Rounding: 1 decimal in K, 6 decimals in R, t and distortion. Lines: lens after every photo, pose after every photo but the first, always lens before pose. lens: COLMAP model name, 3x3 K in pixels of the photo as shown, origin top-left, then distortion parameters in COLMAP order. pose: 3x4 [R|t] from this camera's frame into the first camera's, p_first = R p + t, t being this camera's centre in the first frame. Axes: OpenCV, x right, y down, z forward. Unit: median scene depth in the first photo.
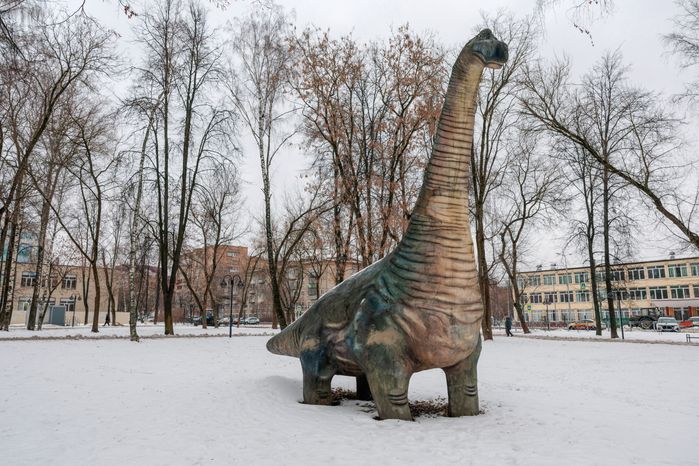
lens RADIAL K [[503.9, 0, 349.0], [0, 503.9, 243.8], [0, 0, 1]] dist [0.001805, 0.000897]
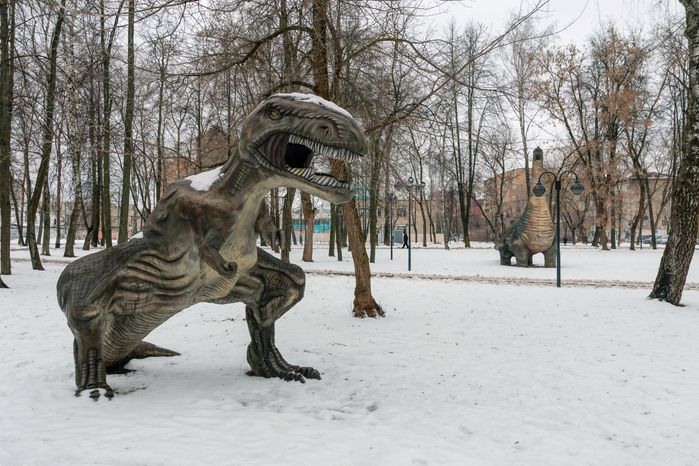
lens RADIAL K [[503.9, 0, 349.0], [0, 503.9, 243.8], [0, 0, 1]] dist [0.001805, 0.000897]
pose [[0.826655, -0.009102, -0.562635, 0.241648], [0.098509, 0.986769, 0.128773, -0.078138], [0.554019, -0.161876, 0.816614, -0.537976]]
